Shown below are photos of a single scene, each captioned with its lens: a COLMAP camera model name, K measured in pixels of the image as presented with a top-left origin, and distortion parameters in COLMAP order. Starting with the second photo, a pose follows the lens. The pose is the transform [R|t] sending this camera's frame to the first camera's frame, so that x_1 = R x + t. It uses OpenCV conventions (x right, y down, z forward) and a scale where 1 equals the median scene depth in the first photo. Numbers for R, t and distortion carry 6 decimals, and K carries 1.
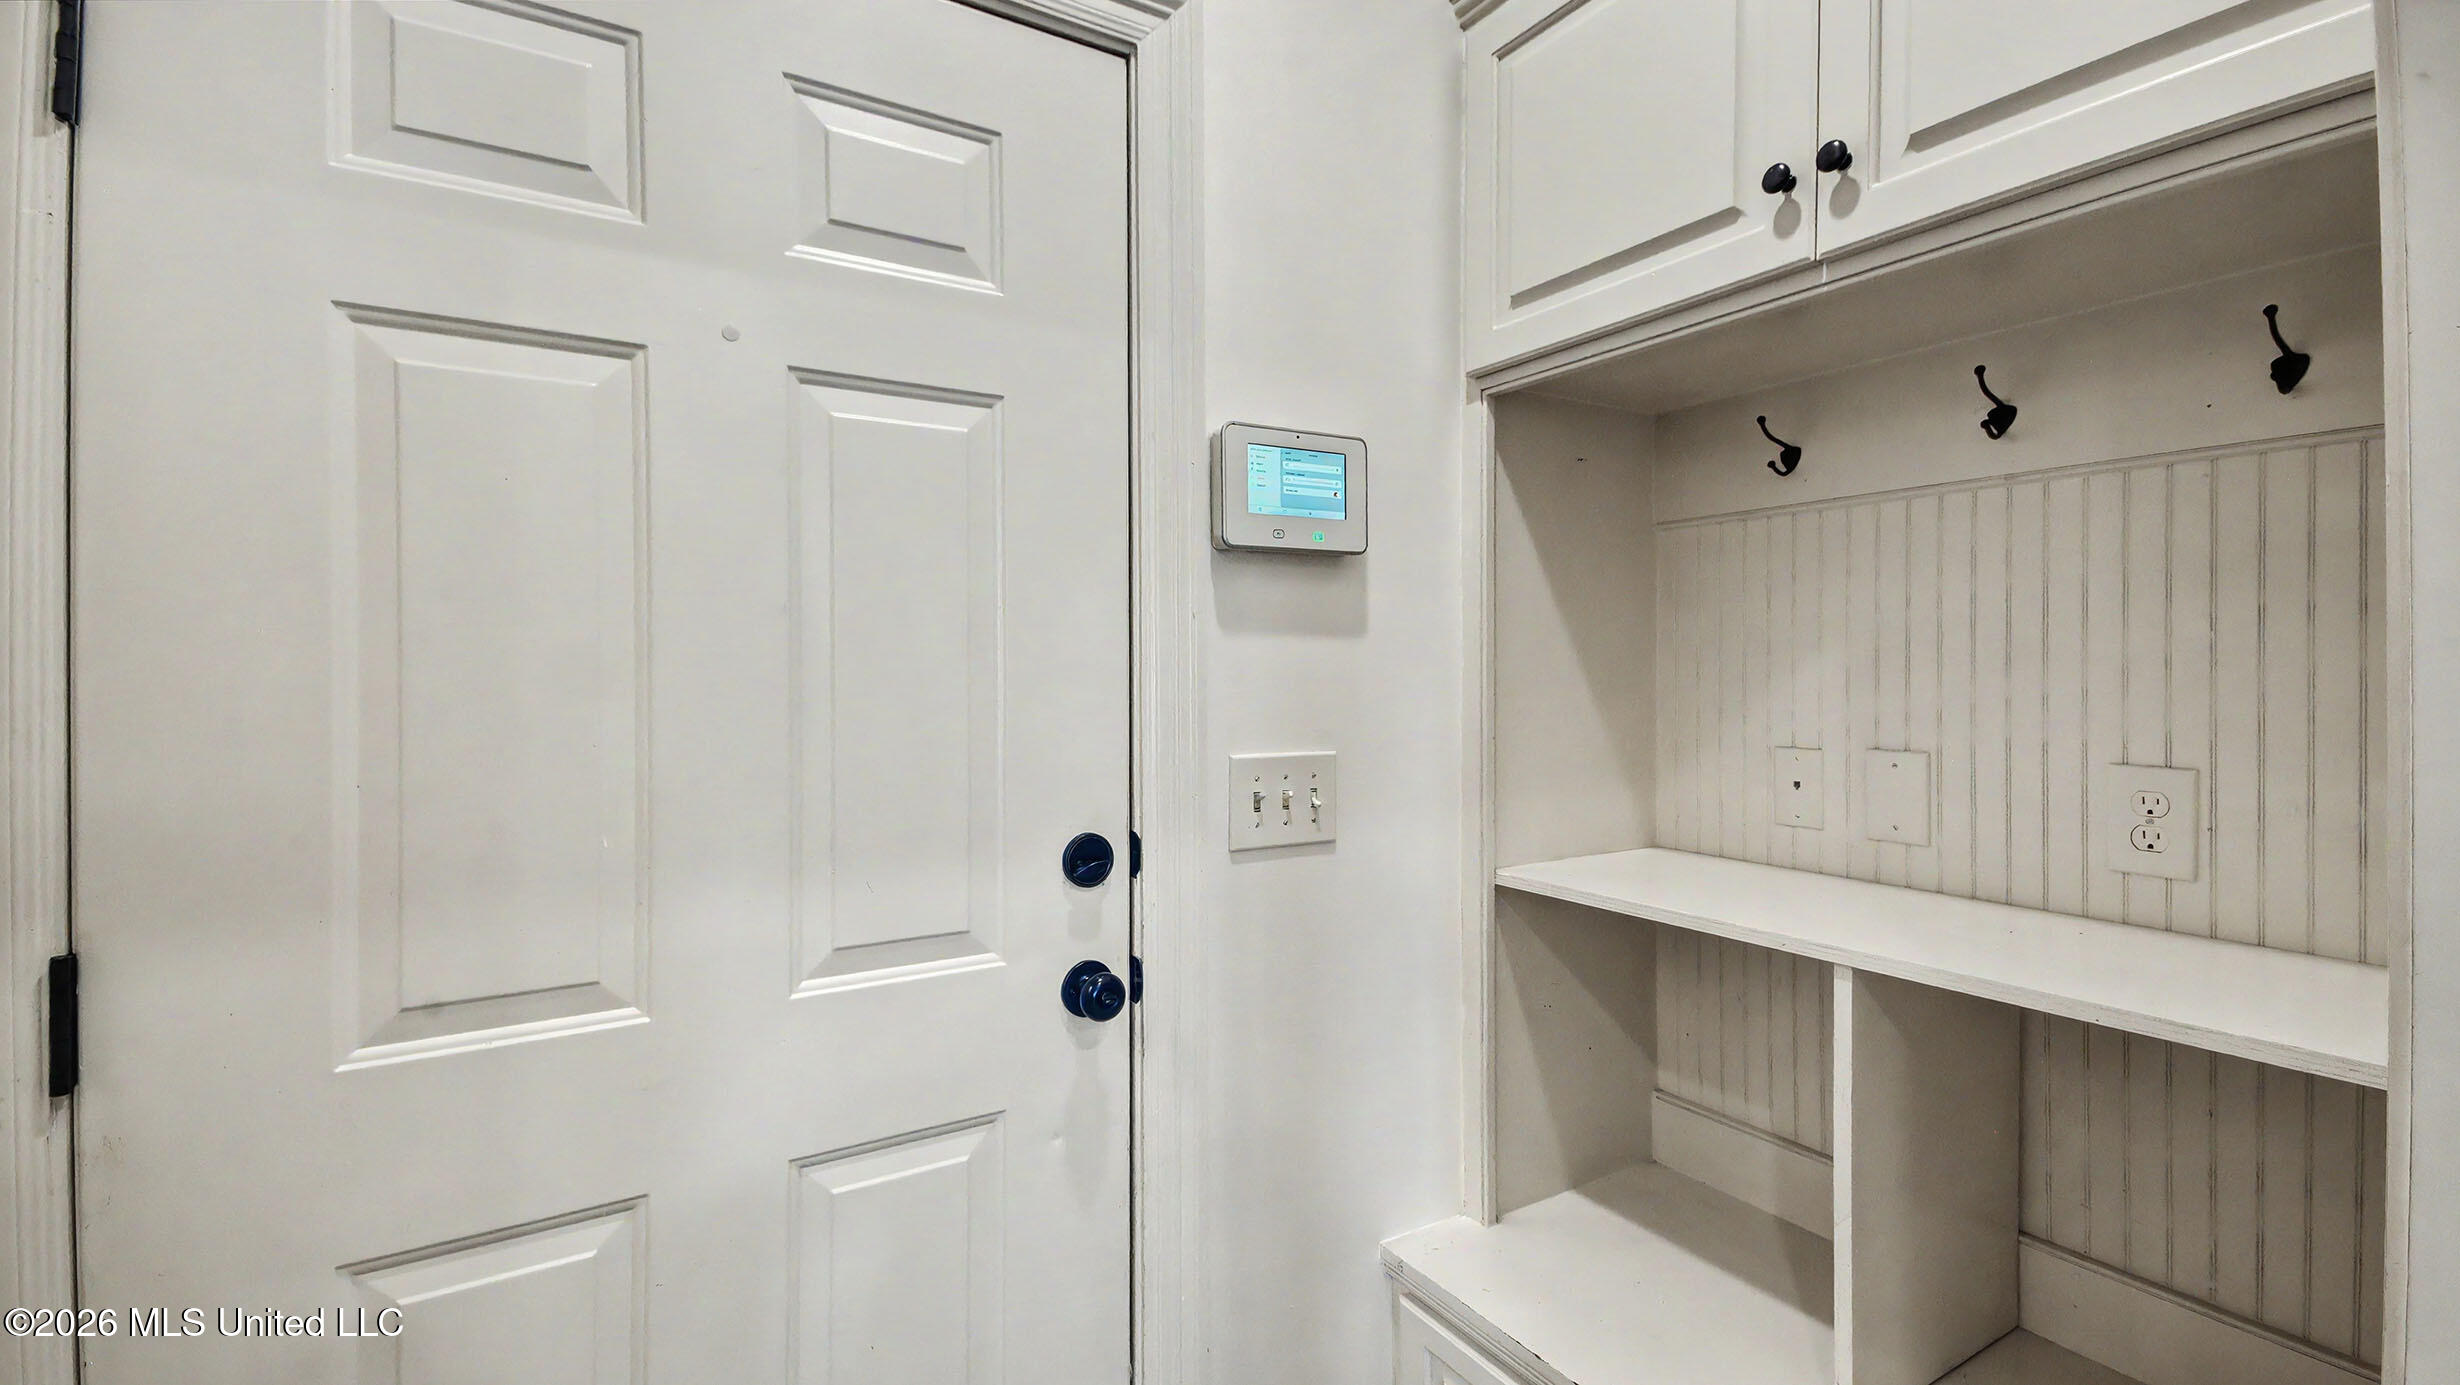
lens RADIAL K [[1055.9, 0, 1217.7], [0, 1055.9, 686.0], [0, 0, 1]] dist [0.010931, -0.000032]
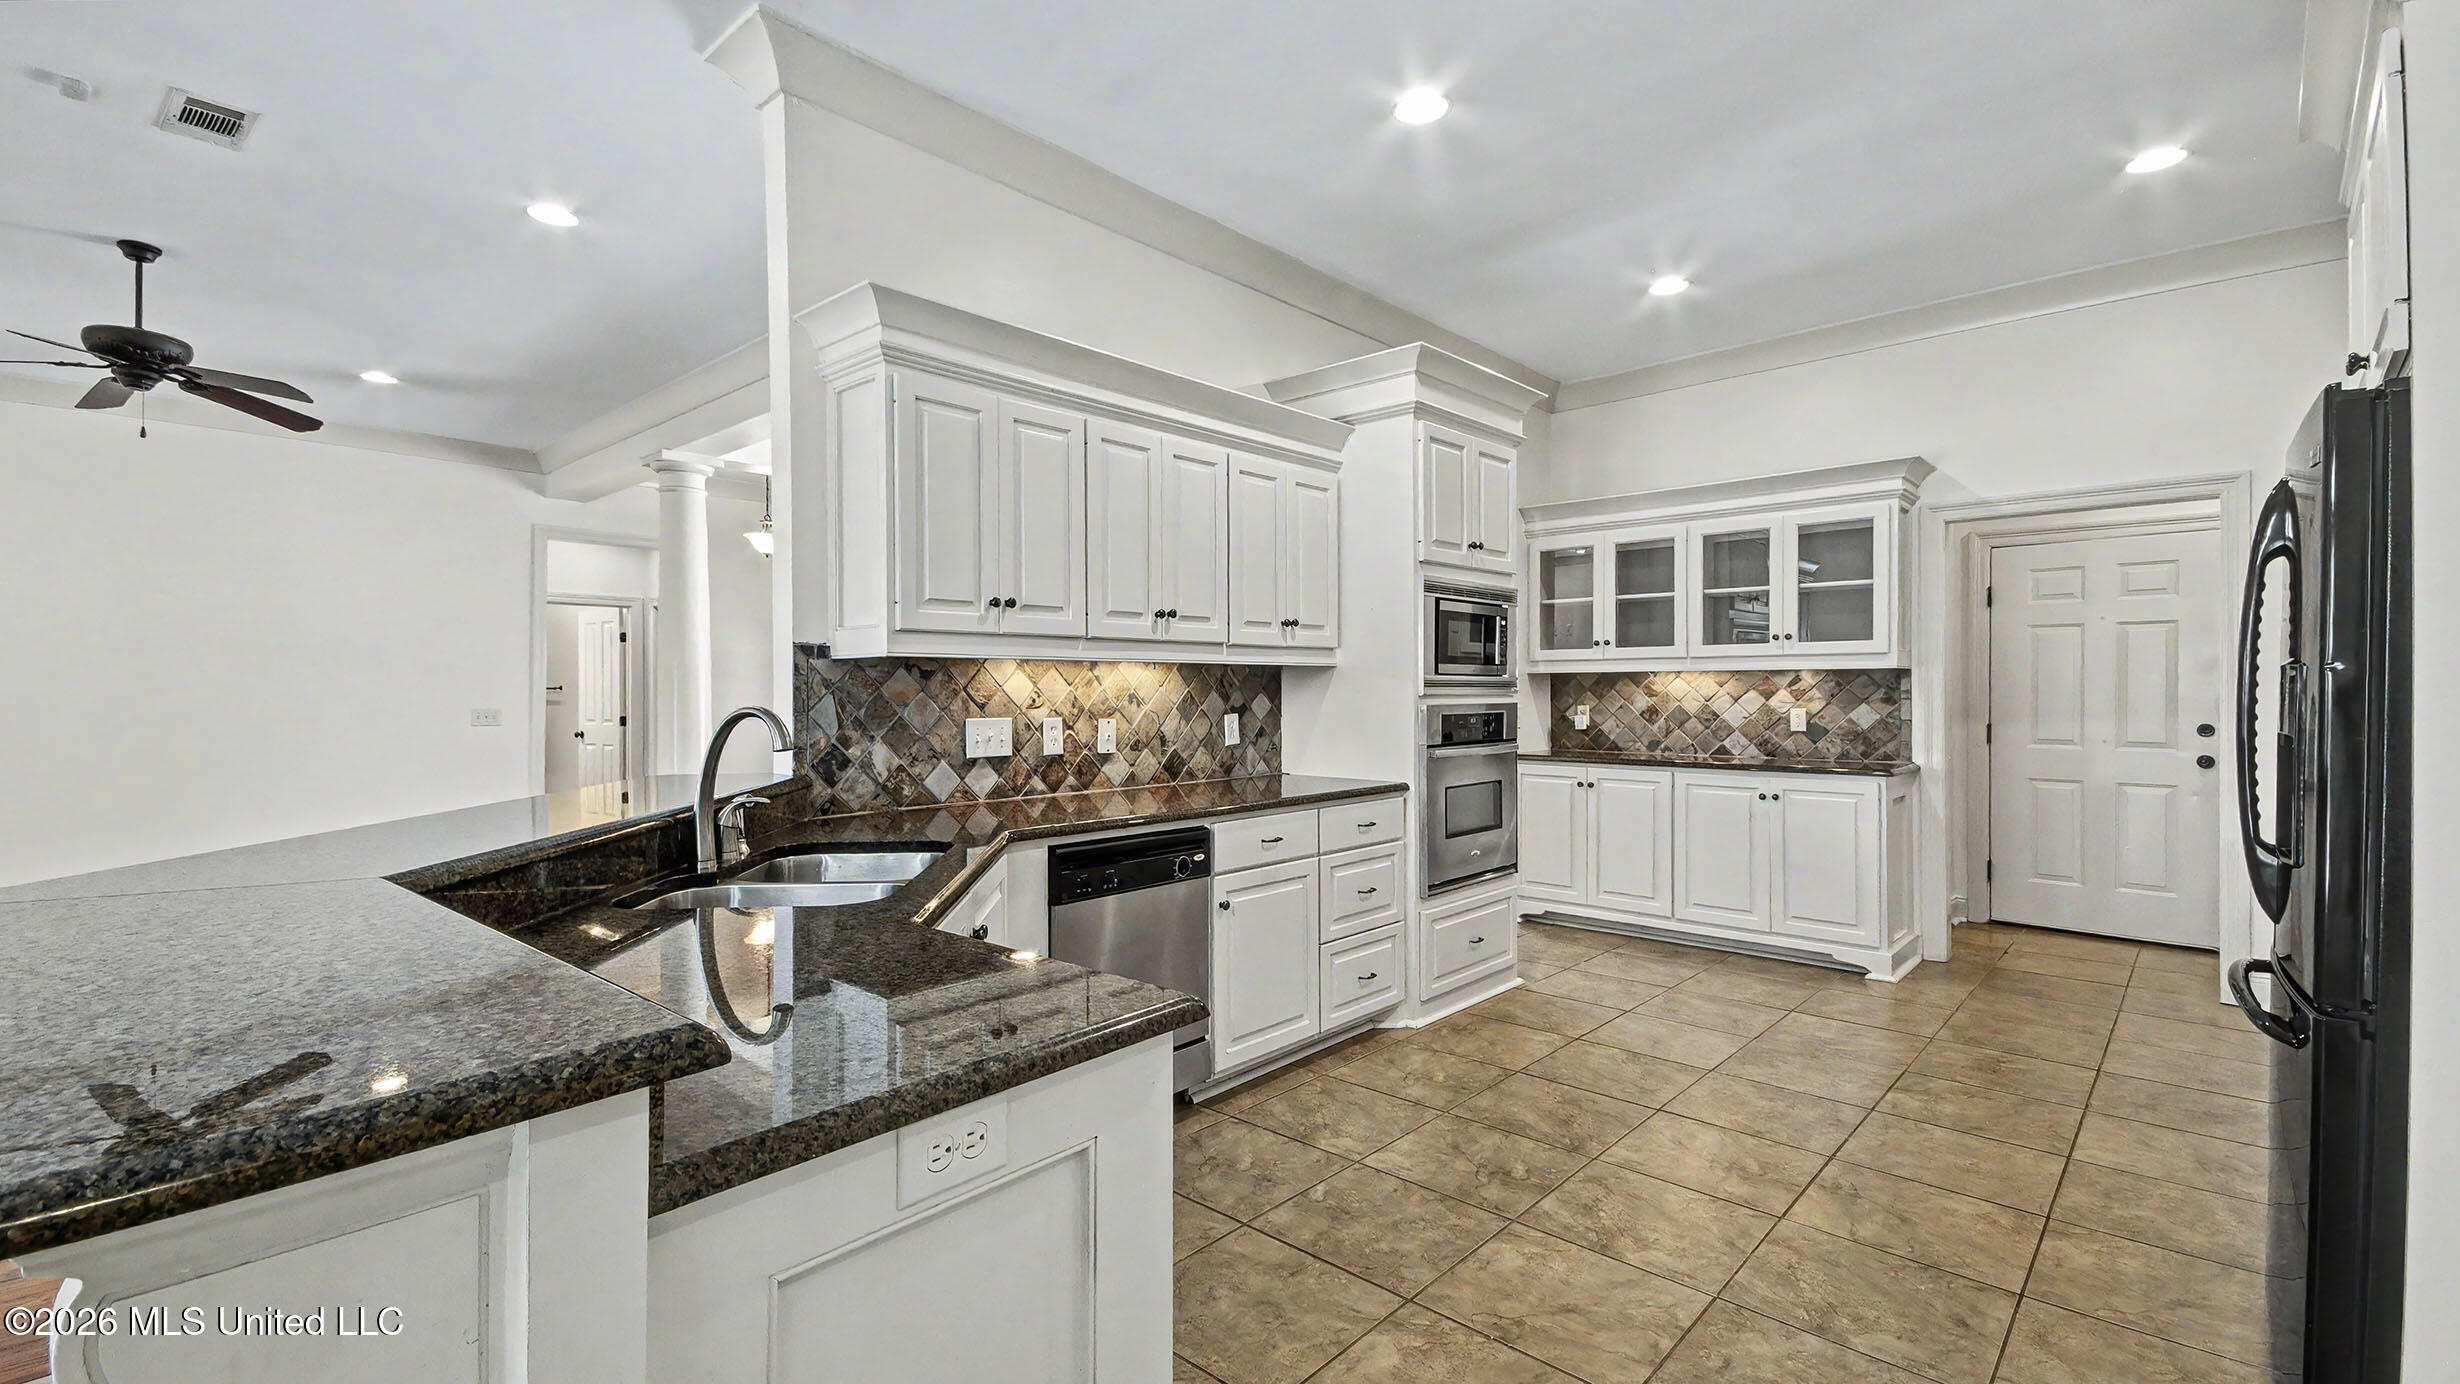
lens RADIAL K [[1046.3, 0, 1217.3], [0, 1046.3, 693.3], [0, 0, 1]] dist [0.001521, -0.000195]
pose [[0.252079, 0.008728, -0.967667, 3.212144], [-0.012754, 0.999902, 0.005697, 0.055439], [0.967623, 0.010905, 0.252165, -4.218616]]
